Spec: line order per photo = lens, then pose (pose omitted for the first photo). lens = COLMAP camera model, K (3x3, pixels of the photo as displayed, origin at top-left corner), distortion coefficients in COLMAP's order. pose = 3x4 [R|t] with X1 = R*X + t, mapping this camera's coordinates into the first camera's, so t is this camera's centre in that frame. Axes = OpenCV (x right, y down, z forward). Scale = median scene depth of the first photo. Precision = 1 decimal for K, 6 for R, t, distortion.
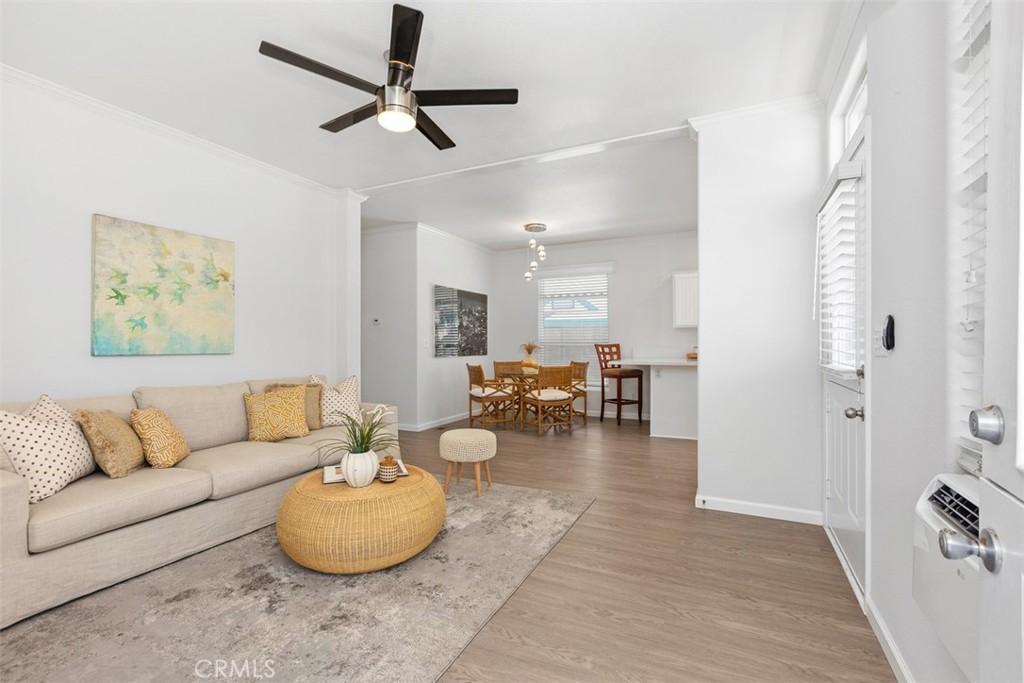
lens RADIAL K [[461.3, 0, 514.4], [0, 461.3, 345.2], [0, 0, 1]] dist [-0.000844, 0.001162]
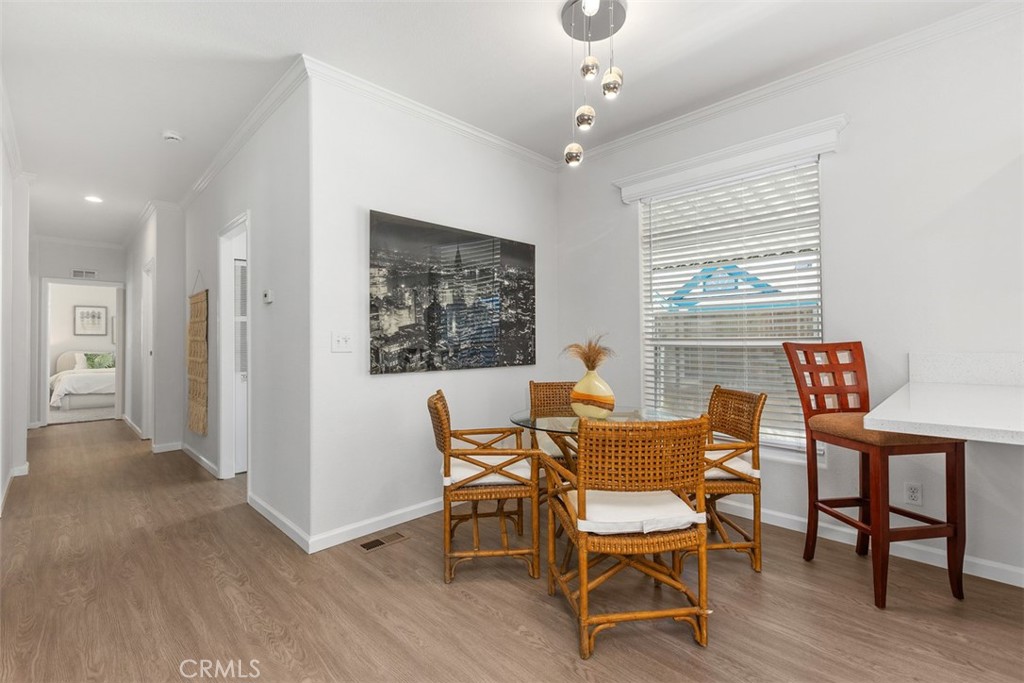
lens RADIAL K [[461.3, 0, 508.6], [0, 461.3, 331.8], [0, 0, 1]] dist [-0.000844, 0.001162]
pose [[0.937859, -0.008973, -0.346902, 0.096020], [0.001568, 0.999765, -0.021619, -0.004069], [0.347014, 0.019732, 0.937652, 0.580009]]
